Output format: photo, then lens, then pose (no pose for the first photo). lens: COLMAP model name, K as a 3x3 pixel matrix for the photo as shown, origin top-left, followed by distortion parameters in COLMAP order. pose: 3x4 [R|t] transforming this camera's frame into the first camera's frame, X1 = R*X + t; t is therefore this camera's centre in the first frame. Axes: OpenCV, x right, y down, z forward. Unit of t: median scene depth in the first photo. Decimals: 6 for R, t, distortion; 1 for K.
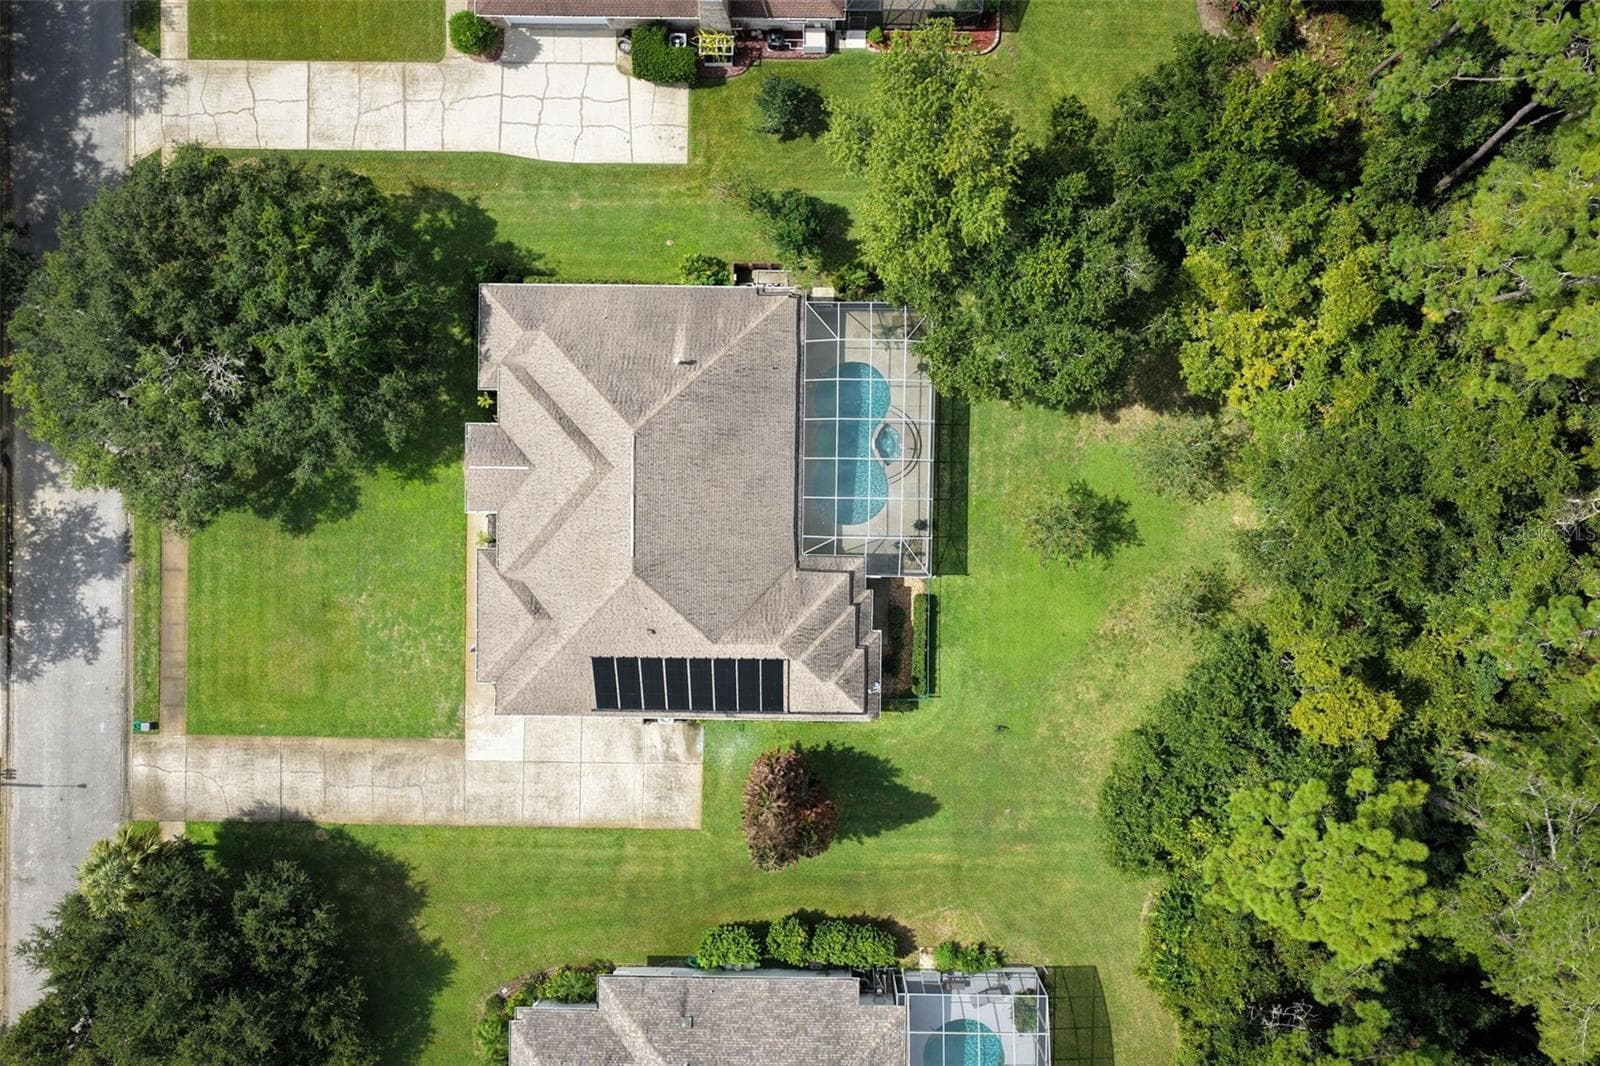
lens RADIAL K [[1330.0, 0, 800.0], [0, 1330.0, 533.0], [0, 0, 1]] dist [-0.014284, 0.038262]
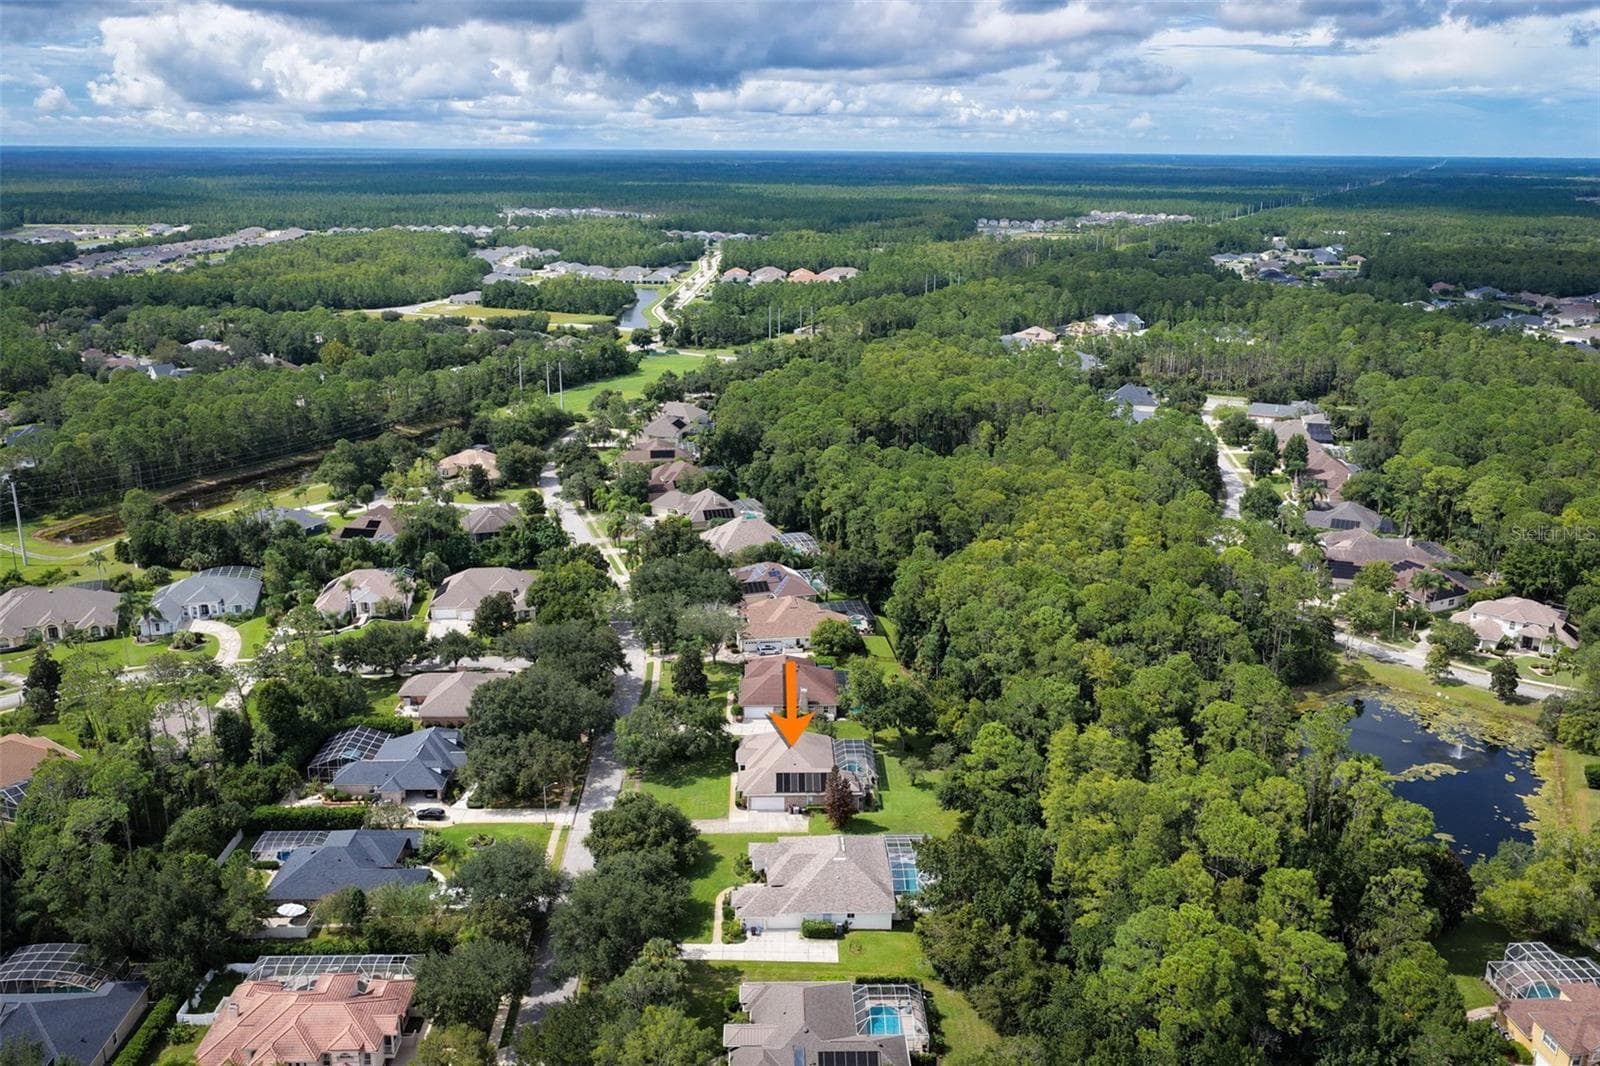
lens RADIAL K [[1330.0, 0, 800.0], [0, 1330.0, 533.0], [0, 0, 1]] dist [-0.014284, 0.038262]
pose [[0.998972, 0.006776, 0.044827, -0.230459], [0.041462, 0.263379, -0.963801, 2.880979], [-0.018337, 0.964669, 0.262827, -0.411225]]
